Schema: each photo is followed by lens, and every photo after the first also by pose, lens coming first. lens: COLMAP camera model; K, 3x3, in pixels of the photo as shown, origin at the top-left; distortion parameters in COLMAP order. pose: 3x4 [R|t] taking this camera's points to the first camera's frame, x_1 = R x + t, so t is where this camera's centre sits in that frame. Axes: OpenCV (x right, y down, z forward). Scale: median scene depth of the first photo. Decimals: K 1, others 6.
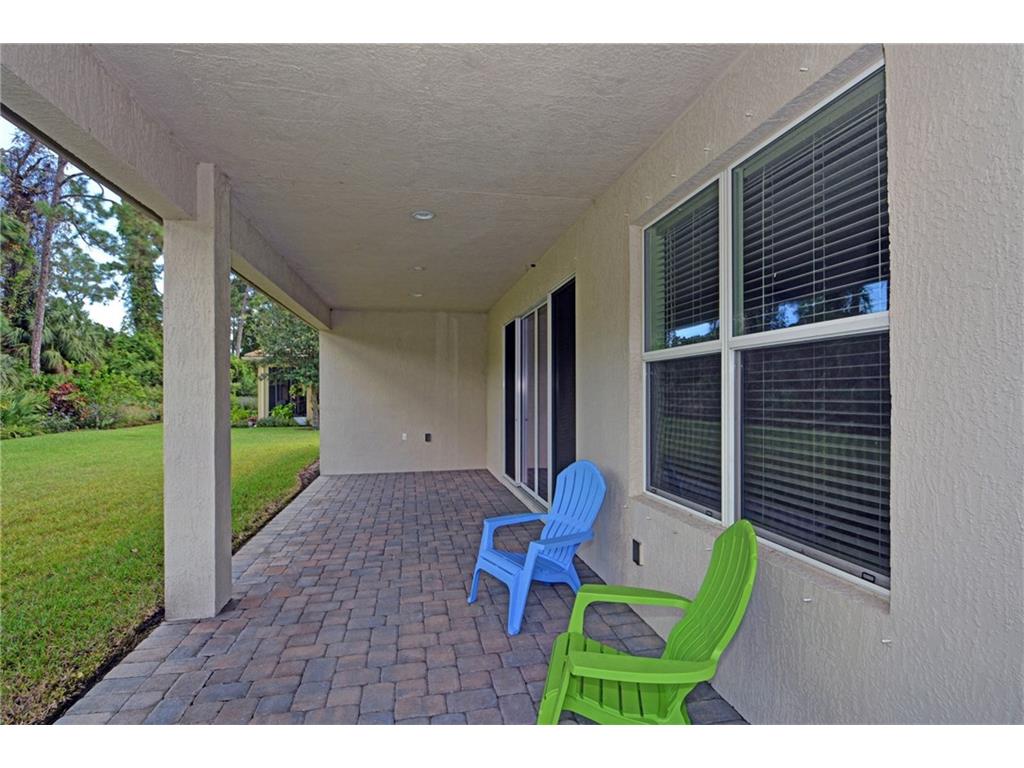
lens RADIAL K [[516.1, 0, 512.0], [0, 516.1, 384.0], [0, 0, 1]] dist [-0.032486, -0.000159]
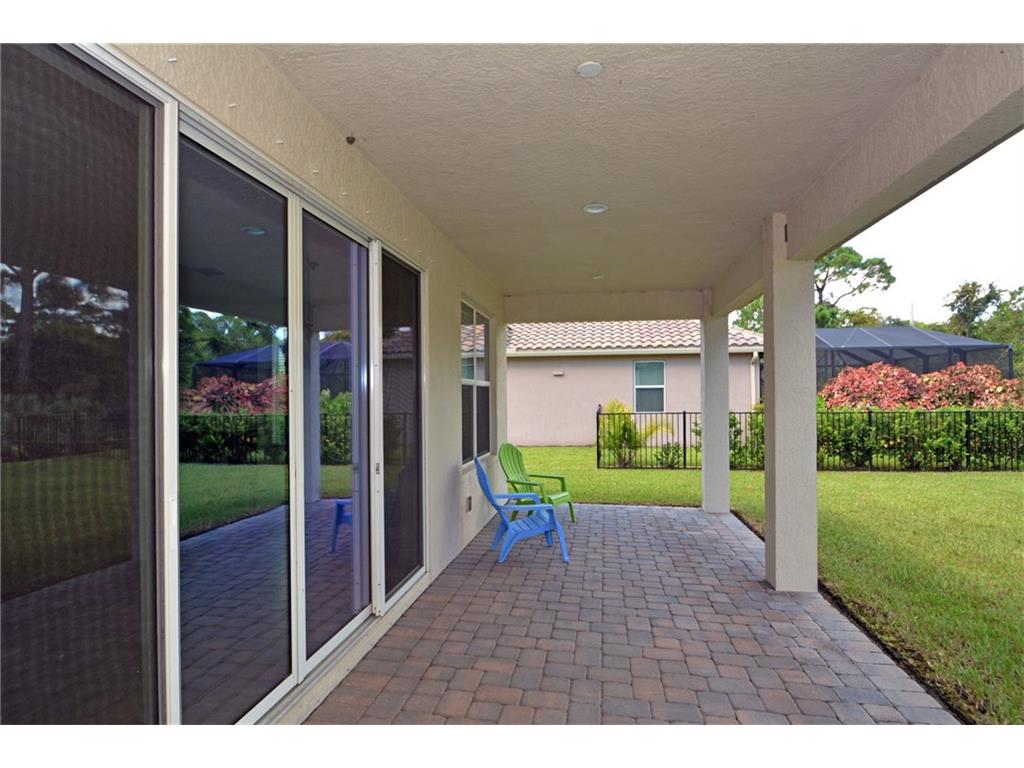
lens RADIAL K [[583.1, 0, 512.0], [0, 583.1, 384.0], [0, 0, 1]] dist [-0.000479, 0.000190]
pose [[-0.938351, 0.016039, 0.345311, -0.380364], [0.003062, 0.999270, -0.038092, 0.018295], [-0.345670, -0.034686, -0.937715, 1.981263]]
